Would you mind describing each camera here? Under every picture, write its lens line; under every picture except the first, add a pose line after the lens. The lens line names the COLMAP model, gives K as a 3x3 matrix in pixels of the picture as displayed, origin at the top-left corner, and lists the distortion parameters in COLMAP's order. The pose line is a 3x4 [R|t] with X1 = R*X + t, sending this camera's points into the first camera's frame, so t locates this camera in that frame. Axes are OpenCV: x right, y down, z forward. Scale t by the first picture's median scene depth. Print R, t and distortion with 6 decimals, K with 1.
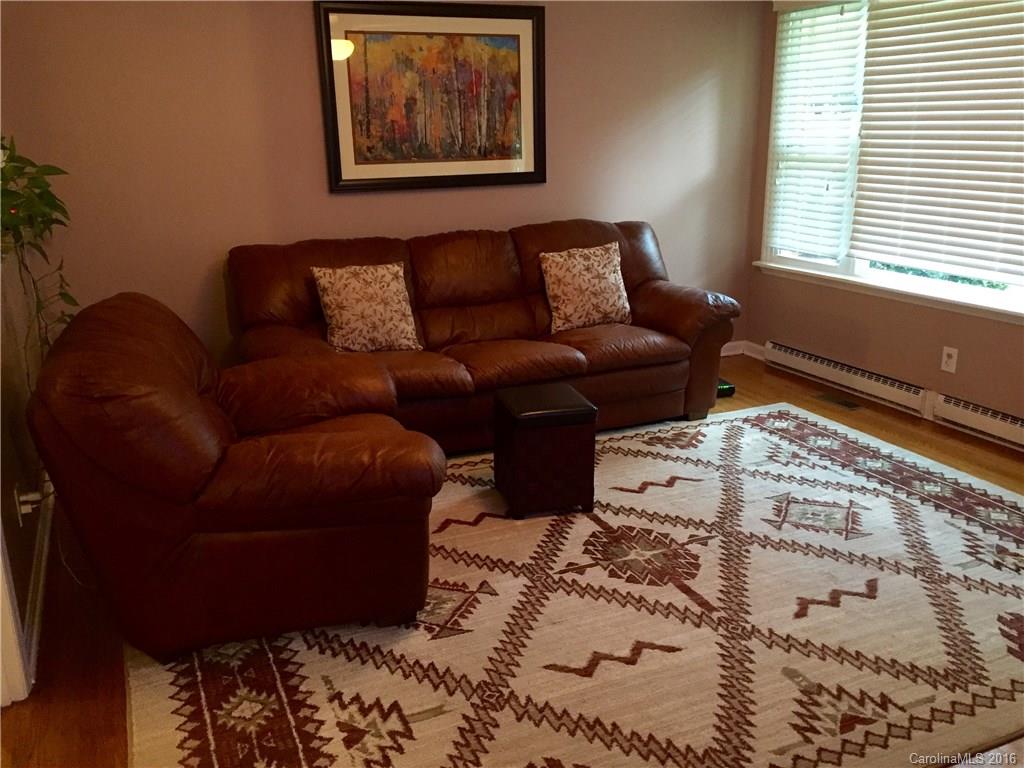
lens RADIAL K [[879.2, 0, 515.5], [0, 879.2, 385.1], [0, 0, 1]] dist [0.066850, -0.082939]
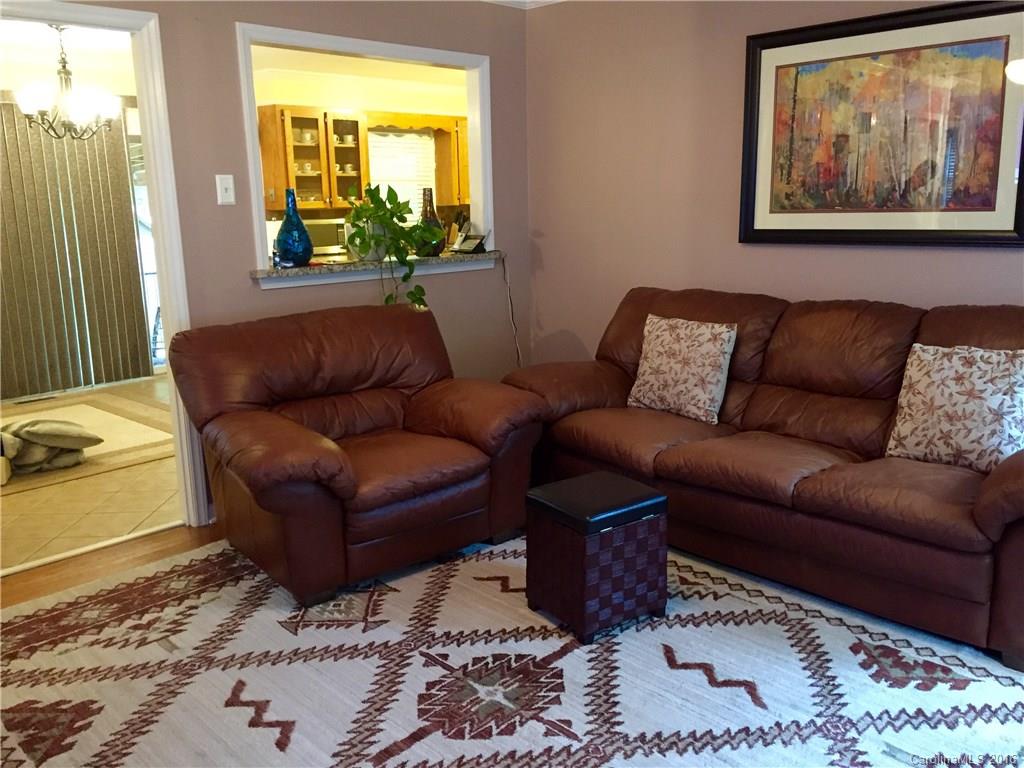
lens RADIAL K [[879.2, 0, 515.5], [0, 879.2, 385.1], [0, 0, 1]] dist [0.066850, -0.082939]
pose [[0.355756, 0.206851, -0.911400, 0.605186], [-0.246714, 0.961392, 0.121895, -0.134382], [0.901427, 0.181491, 0.393054, 0.471067]]
